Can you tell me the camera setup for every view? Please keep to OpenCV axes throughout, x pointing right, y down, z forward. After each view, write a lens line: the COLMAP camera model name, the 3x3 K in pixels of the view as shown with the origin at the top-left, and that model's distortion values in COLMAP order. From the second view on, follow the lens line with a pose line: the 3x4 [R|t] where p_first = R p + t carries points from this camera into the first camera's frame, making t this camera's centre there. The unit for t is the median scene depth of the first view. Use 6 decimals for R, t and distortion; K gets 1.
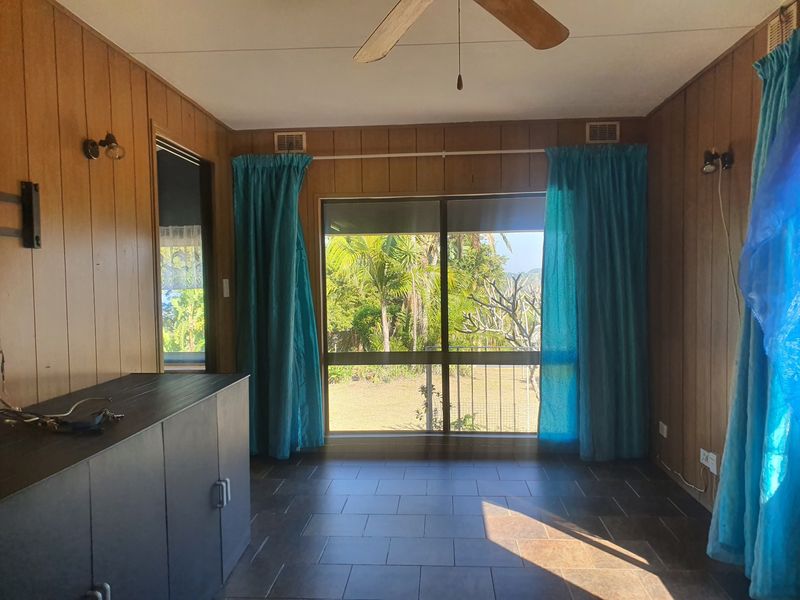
lens RADIAL K [[627.2, 0, 400.2], [0, 627.2, 315.2], [0, 0, 1]] dist [0.010652, -0.038629]
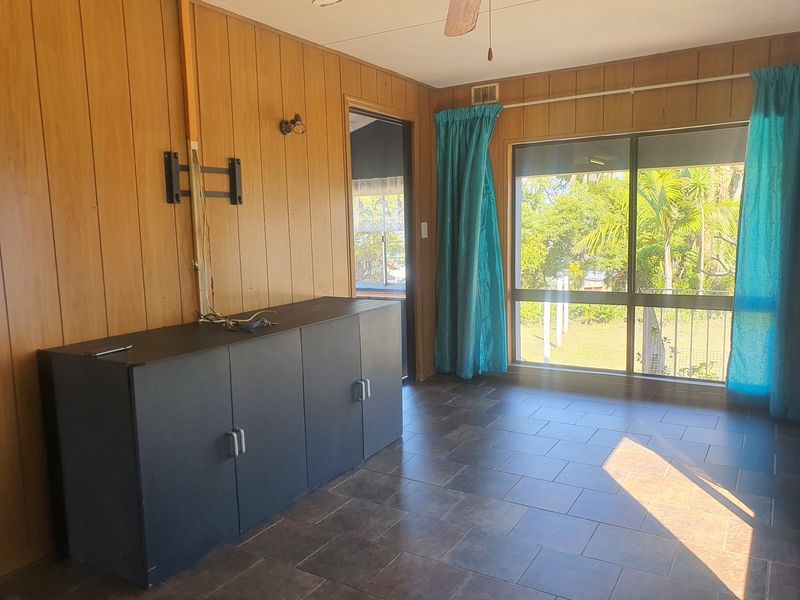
lens RADIAL K [[627.2, 0, 400.2], [0, 627.2, 315.2], [0, 0, 1]] dist [0.010652, -0.038629]
pose [[0.877609, 0.060357, -0.475563, 0.239903], [-0.012549, 0.994595, 0.103073, -0.004398], [0.479214, -0.084490, 0.873622, -0.054352]]
